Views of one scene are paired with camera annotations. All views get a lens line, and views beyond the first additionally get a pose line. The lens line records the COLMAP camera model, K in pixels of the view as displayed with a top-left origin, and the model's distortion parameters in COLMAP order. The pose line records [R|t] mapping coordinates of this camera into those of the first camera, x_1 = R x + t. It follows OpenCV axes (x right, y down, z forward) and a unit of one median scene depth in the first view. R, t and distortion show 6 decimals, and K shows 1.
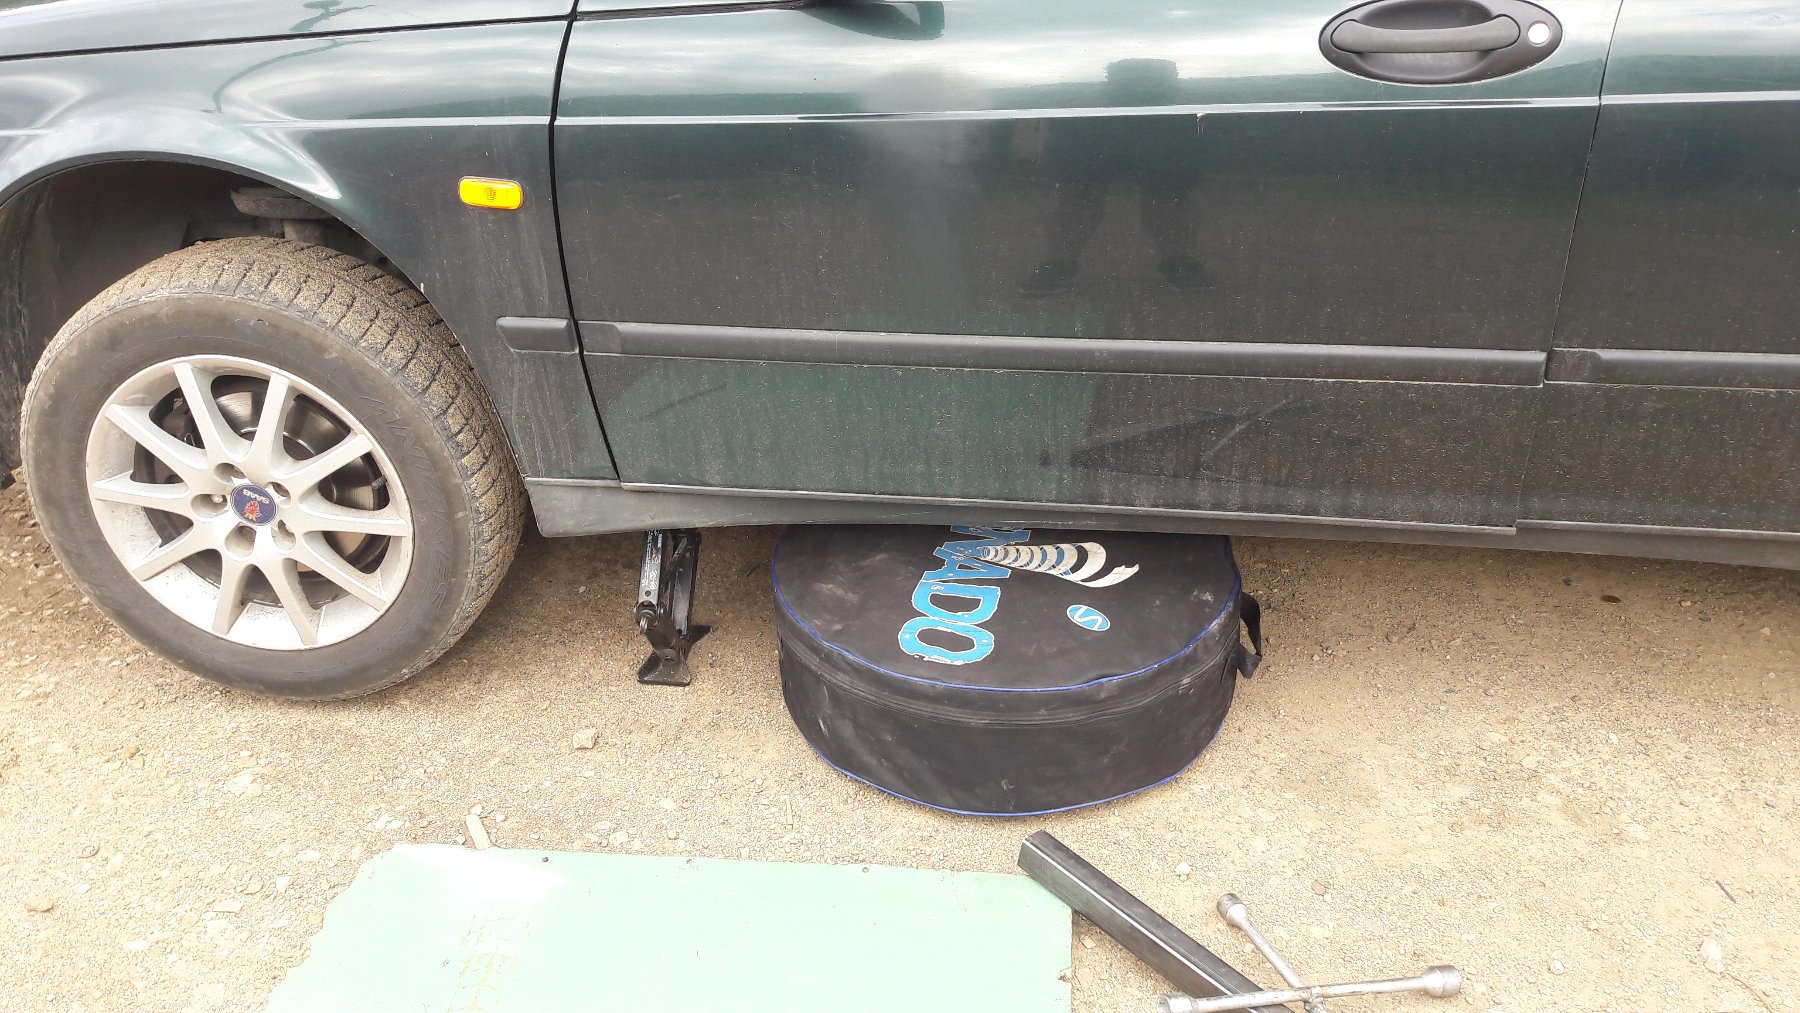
lens RADIAL K [[1456.5, 0, 900.0], [0, 1456.5, 506.5], [0, 0, 1]] dist [0.176923, -0.374031]
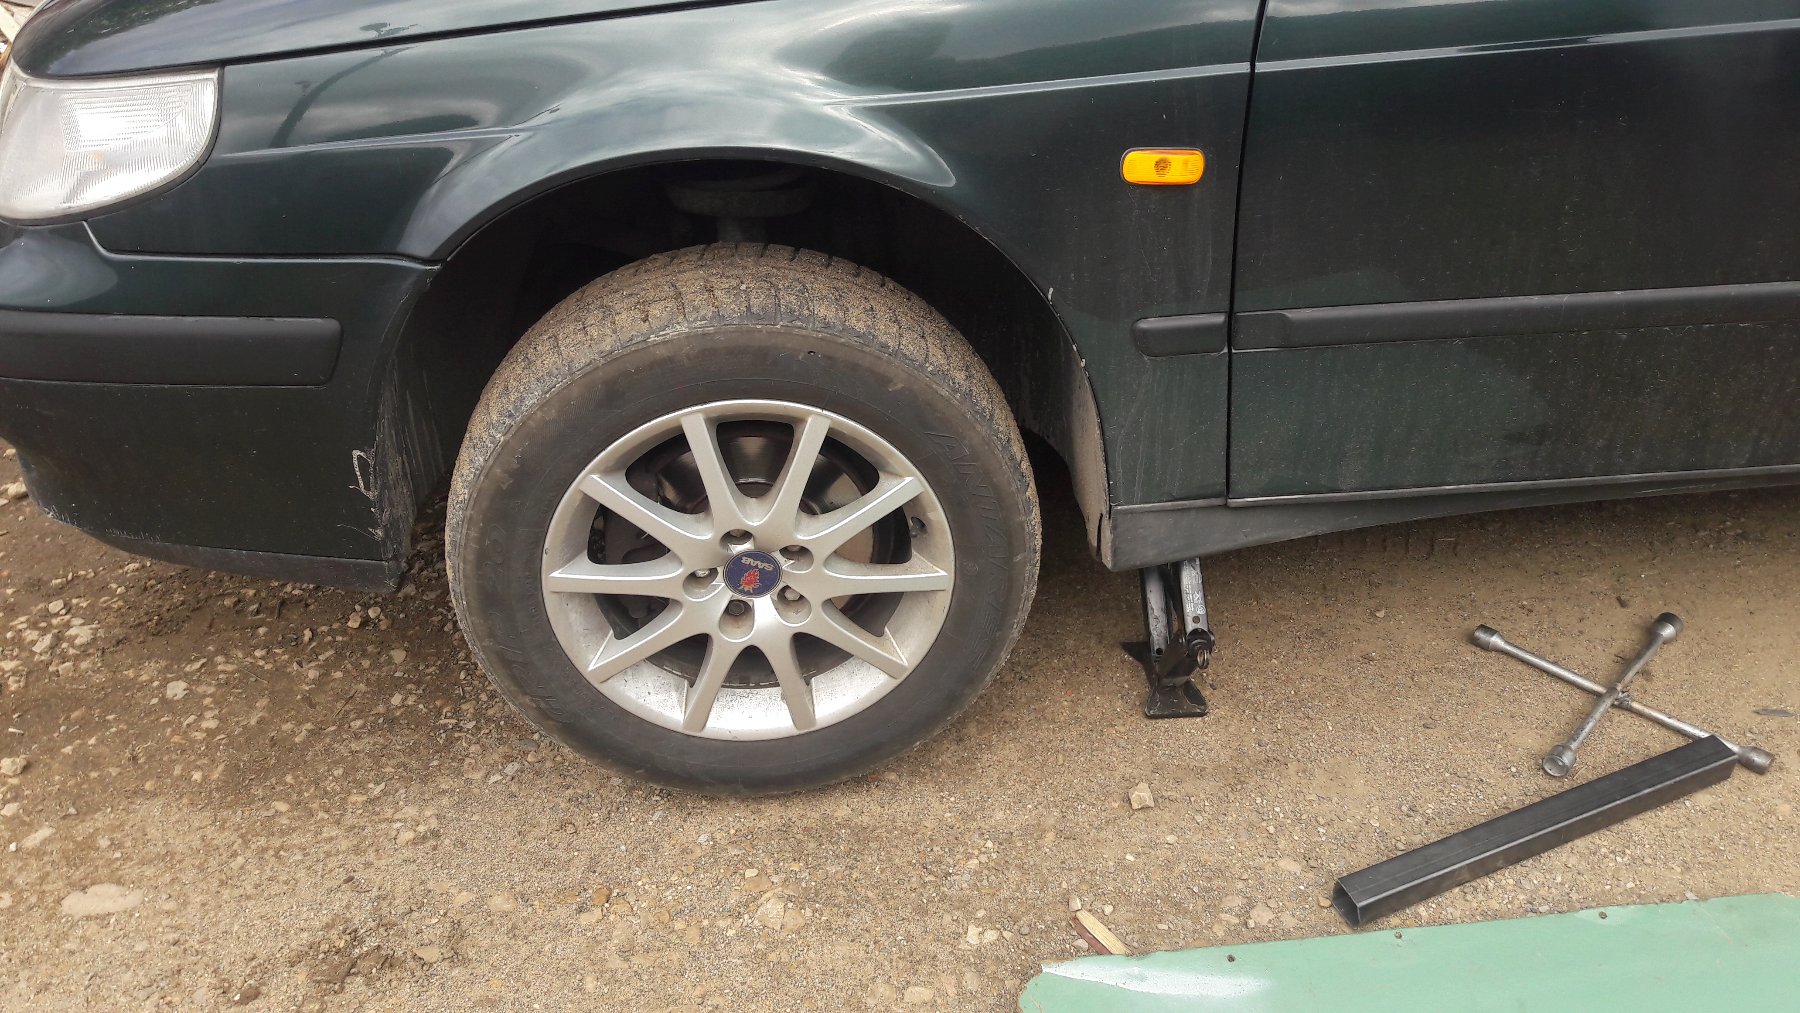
lens RADIAL K [[1456.5, 0, 900.0], [0, 1456.5, 506.5], [0, 0, 1]] dist [0.176923, -0.374031]
pose [[0.979954, -0.116693, 0.161470, -0.493948], [0.106222, 0.991728, 0.072056, -0.089670], [-0.168543, -0.053460, 0.984243, 0.203296]]
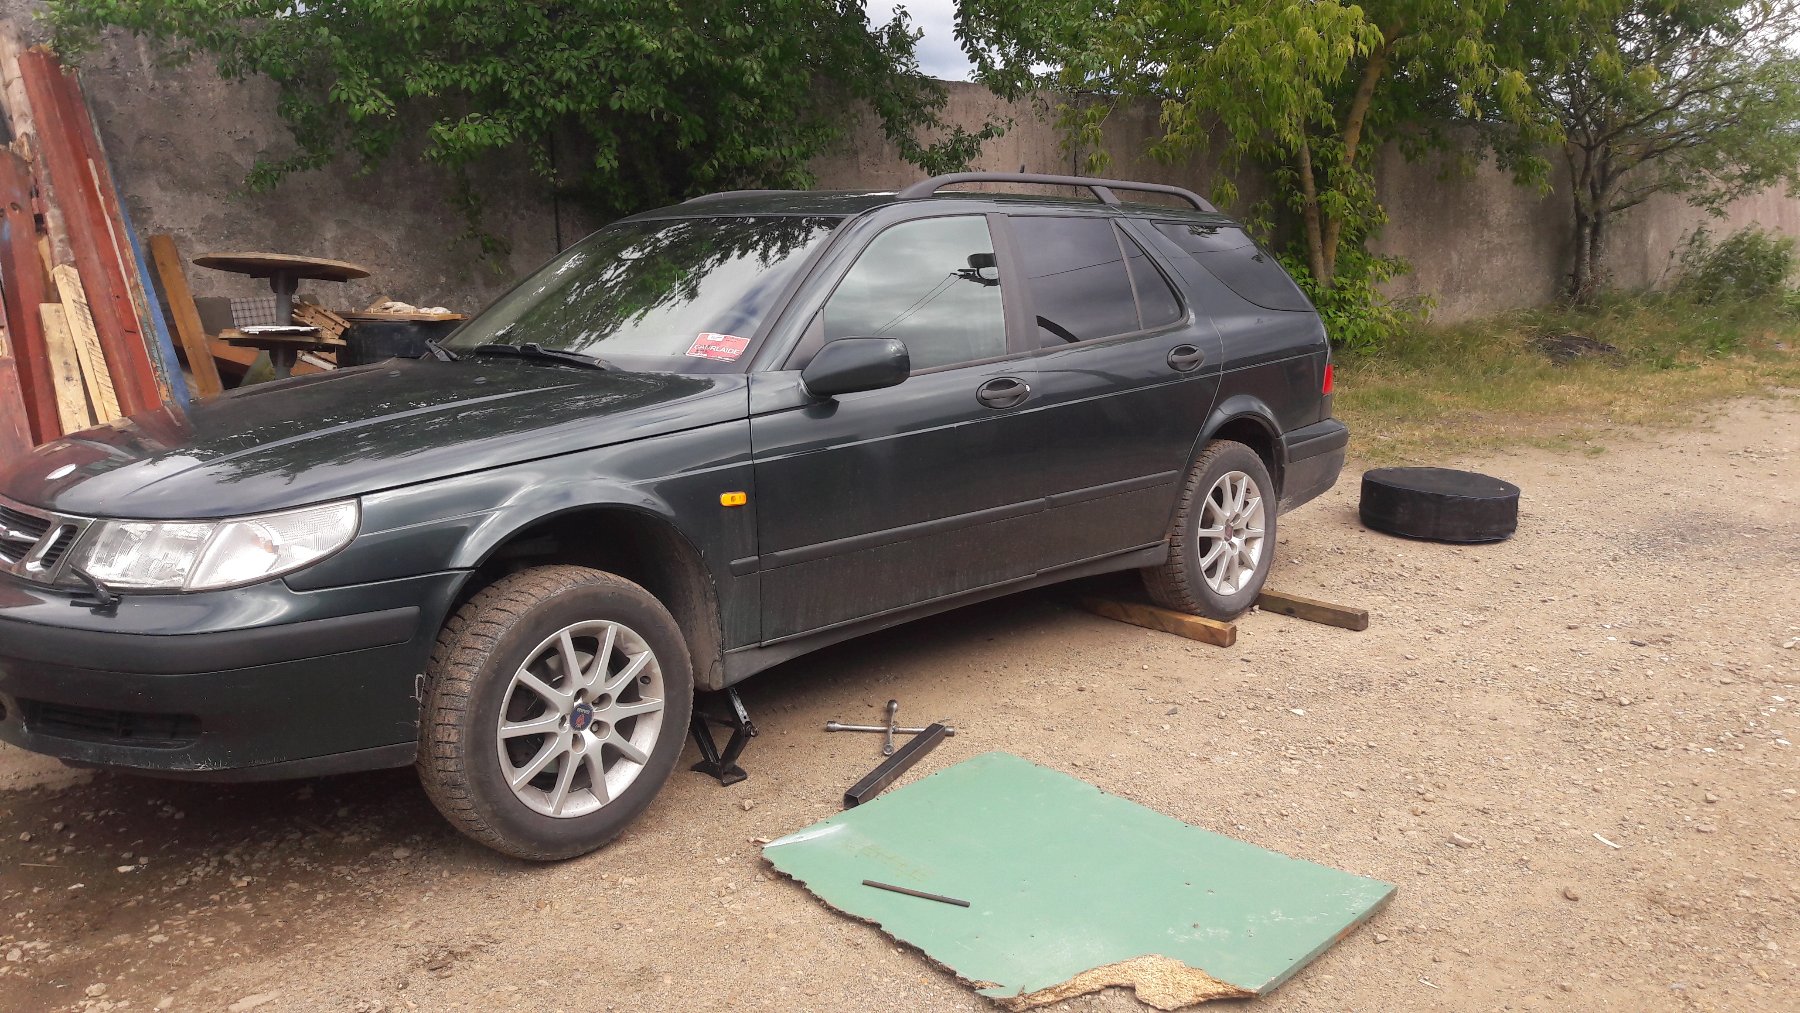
lens RADIAL K [[1456.5, 0, 900.0], [0, 1456.5, 506.5], [0, 0, 1]] dist [0.176923, -0.374031]
pose [[0.592497, -0.125475, 0.795741, -1.552945], [0.373851, 0.917810, -0.133641, 0.140806], [-0.713570, 0.376670, 0.590709, -0.331386]]
